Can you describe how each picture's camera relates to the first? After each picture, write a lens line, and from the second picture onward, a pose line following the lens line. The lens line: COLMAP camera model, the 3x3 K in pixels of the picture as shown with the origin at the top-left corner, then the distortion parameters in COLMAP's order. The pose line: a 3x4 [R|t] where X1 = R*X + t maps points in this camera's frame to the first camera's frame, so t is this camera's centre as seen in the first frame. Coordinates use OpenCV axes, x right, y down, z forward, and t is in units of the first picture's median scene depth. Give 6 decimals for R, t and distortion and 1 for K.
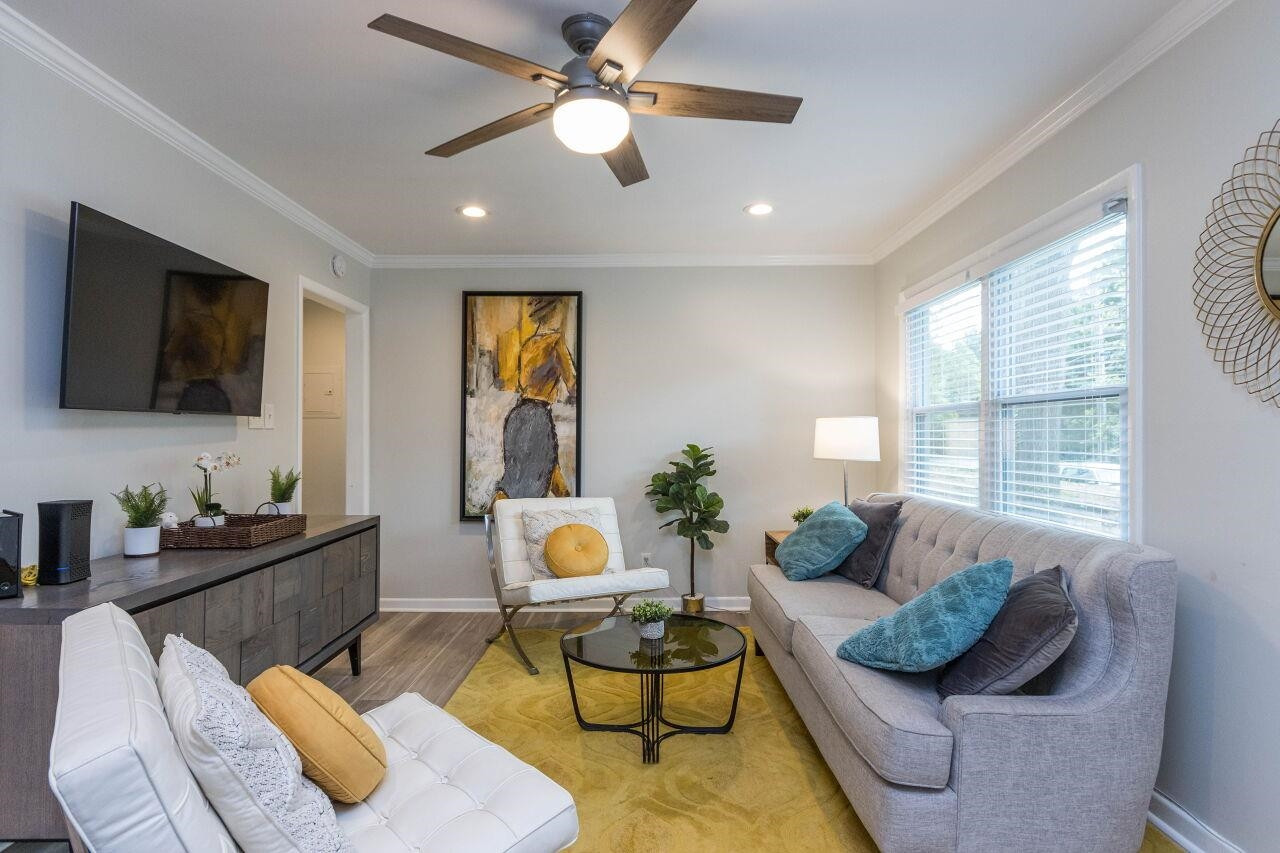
lens RADIAL K [[662.4, 0, 639.6], [0, 662.4, 416.3], [0, 0, 1]] dist [0.001143, 0.000057]
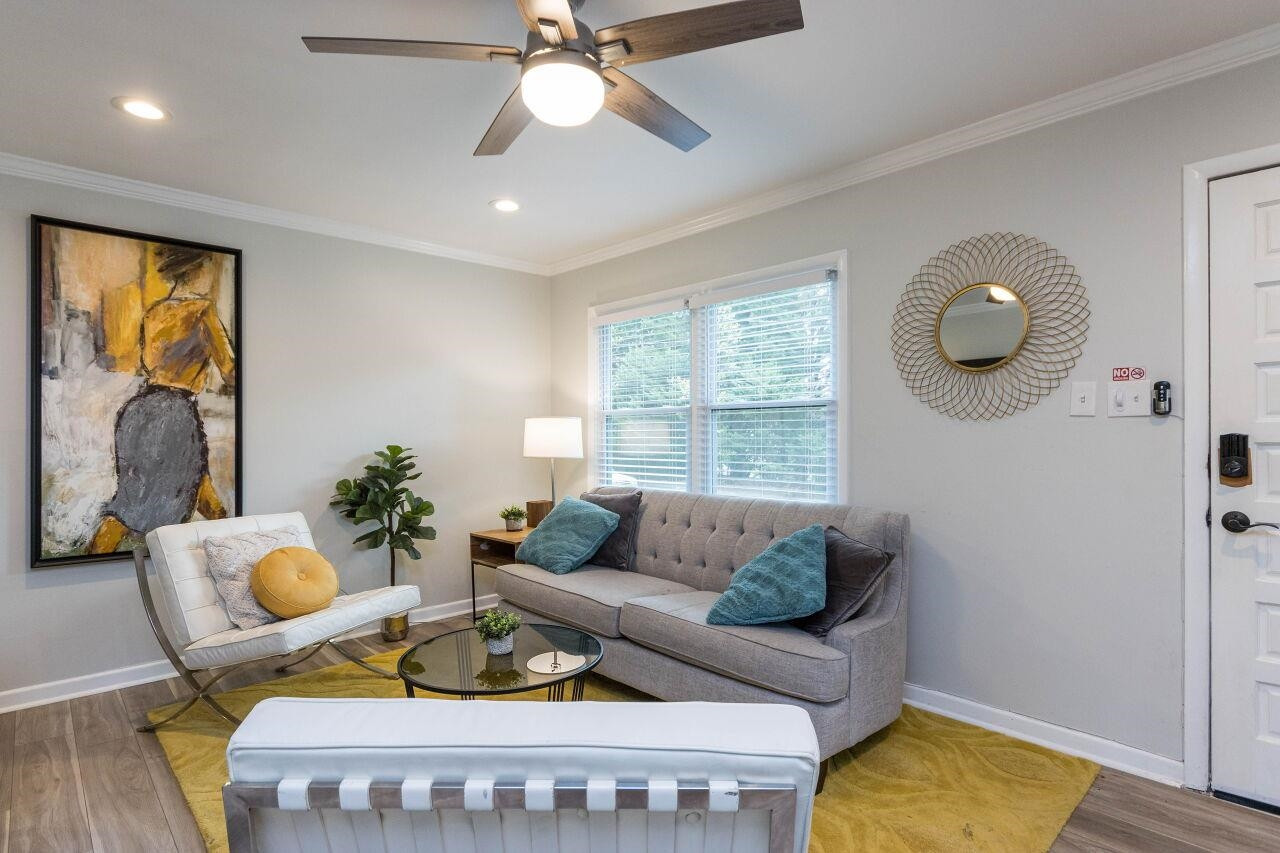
lens RADIAL K [[657.7, 0, 639.4], [0, 657.7, 428.8], [0, 0, 1]] dist [0.003726, 0.000077]
pose [[0.728501, 0.003532, 0.685036, -0.278630], [-0.016290, 0.999793, 0.012169, 0.003566], [-0.684851, -0.020024, 0.728408, 0.117559]]
